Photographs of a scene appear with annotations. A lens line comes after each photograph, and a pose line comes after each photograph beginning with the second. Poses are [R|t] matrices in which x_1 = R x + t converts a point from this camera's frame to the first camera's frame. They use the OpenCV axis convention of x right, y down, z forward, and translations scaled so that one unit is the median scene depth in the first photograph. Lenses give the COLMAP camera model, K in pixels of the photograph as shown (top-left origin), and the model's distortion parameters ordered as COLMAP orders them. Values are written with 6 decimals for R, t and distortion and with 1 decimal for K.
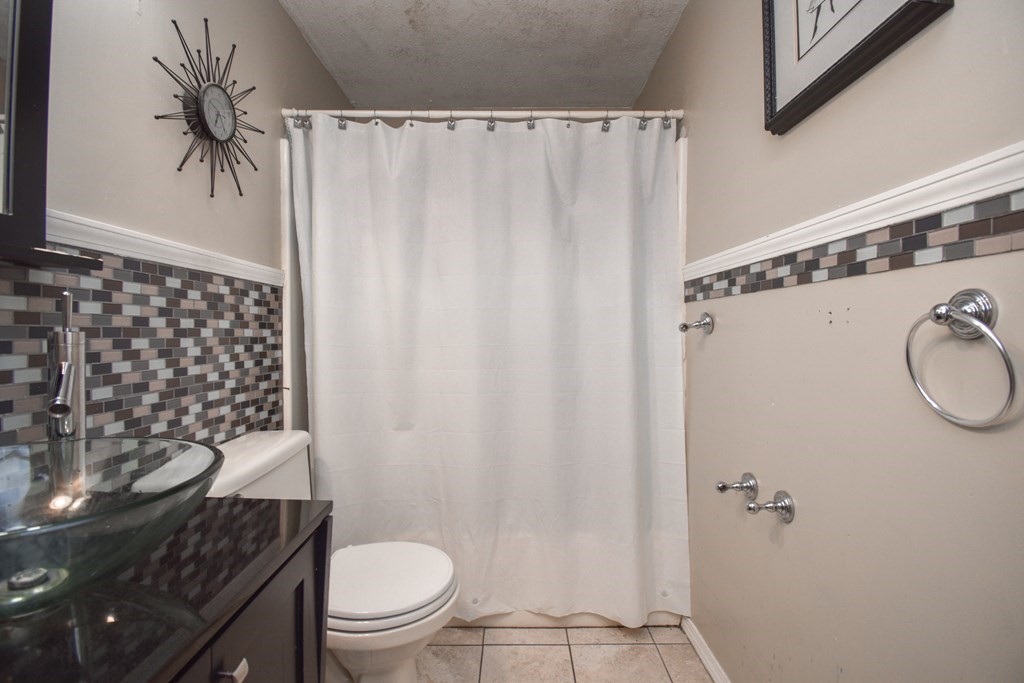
lens RADIAL K [[459.5, 0, 514.4], [0, 459.5, 340.9], [0, 0, 1]] dist [0.021931, -0.027954]
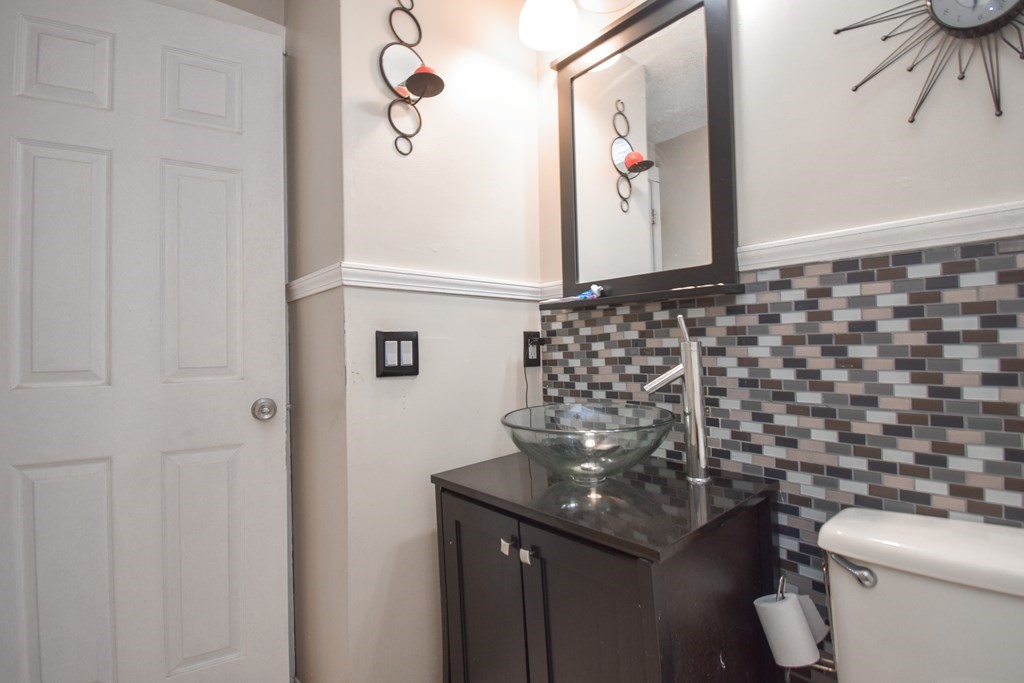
lens RADIAL K [[459.5, 0, 514.4], [0, 459.5, 340.9], [0, 0, 1]] dist [0.021931, -0.027954]
pose [[-0.750853, 0.008224, -0.660418, 0.273374], [0.007557, 0.999964, 0.003861, -0.022754], [0.660426, -0.002091, -0.750888, 1.217817]]
